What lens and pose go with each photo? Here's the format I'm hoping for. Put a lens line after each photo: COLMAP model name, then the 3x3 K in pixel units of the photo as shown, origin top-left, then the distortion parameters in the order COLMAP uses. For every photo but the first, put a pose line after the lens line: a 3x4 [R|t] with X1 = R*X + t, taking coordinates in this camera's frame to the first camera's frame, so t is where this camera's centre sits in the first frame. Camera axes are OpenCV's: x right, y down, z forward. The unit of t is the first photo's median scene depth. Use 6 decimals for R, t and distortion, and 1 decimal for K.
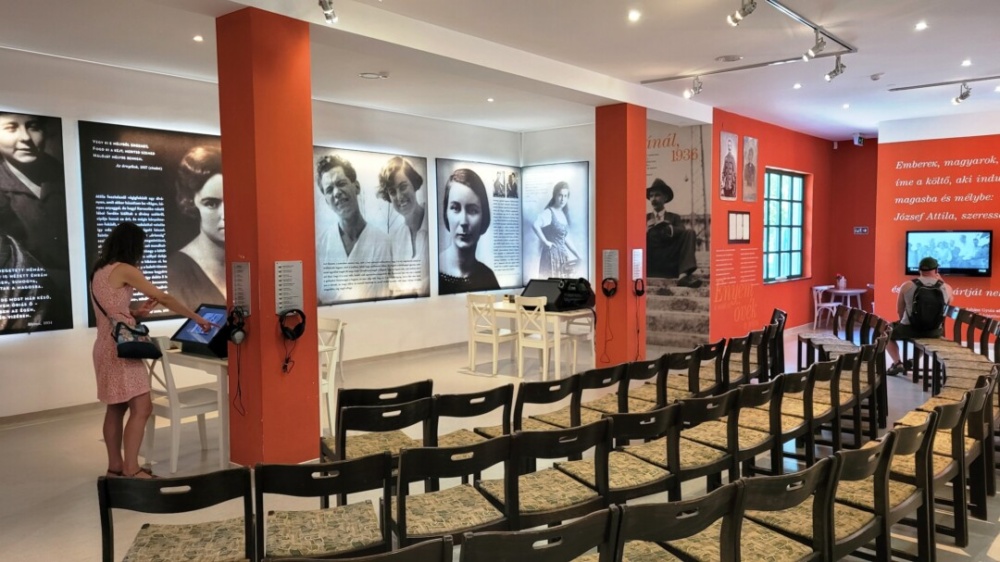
lens RADIAL K [[757.9, 0, 497.1], [0, 757.9, 272.6], [0, 0, 1]] dist [0.043955, -0.022830]
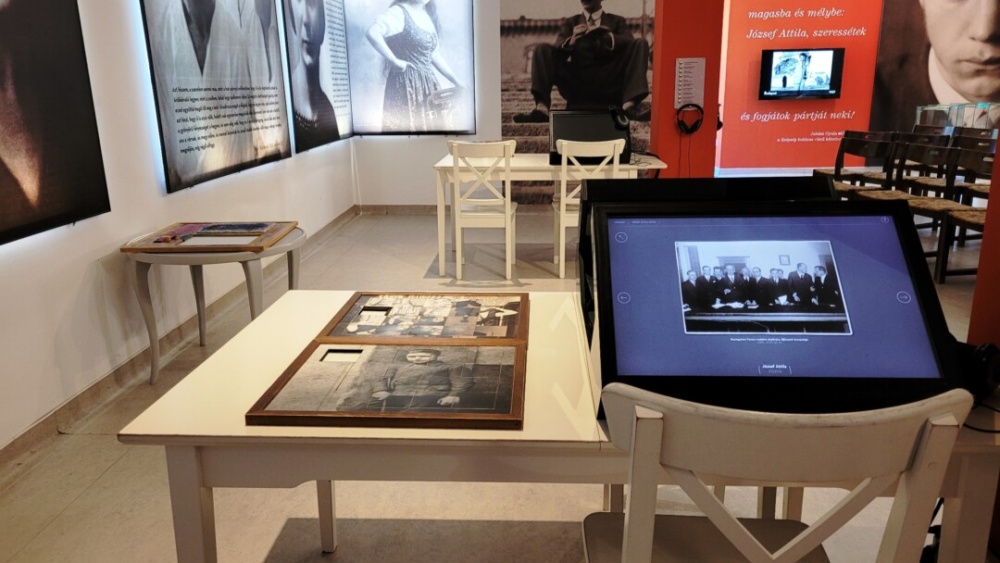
lens RADIAL K [[757.9, 0, 495.0], [0, 757.9, 271.6], [0, 0, 1]] dist [0.043955, -0.022830]
pose [[0.791694, -0.153379, 0.591351, -0.311149], [0.037625, 0.978375, 0.203389, 0.007049], [-0.609758, -0.138772, 0.780344, 0.475895]]
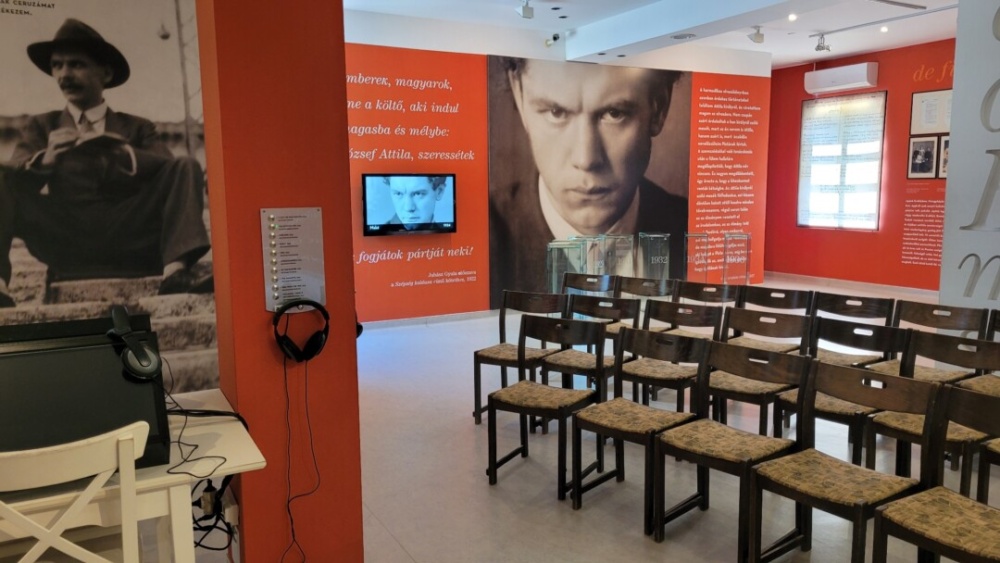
lens RADIAL K [[757.9, 0, 510.2], [0, 757.9, 279.2], [0, 0, 1]] dist [0.043955, -0.022830]
pose [[0.345353, -0.112428, 0.931714, -0.085893], [0.051132, 0.993578, 0.100940, -0.022764], [-0.937079, 0.012780, 0.348884, 0.666255]]
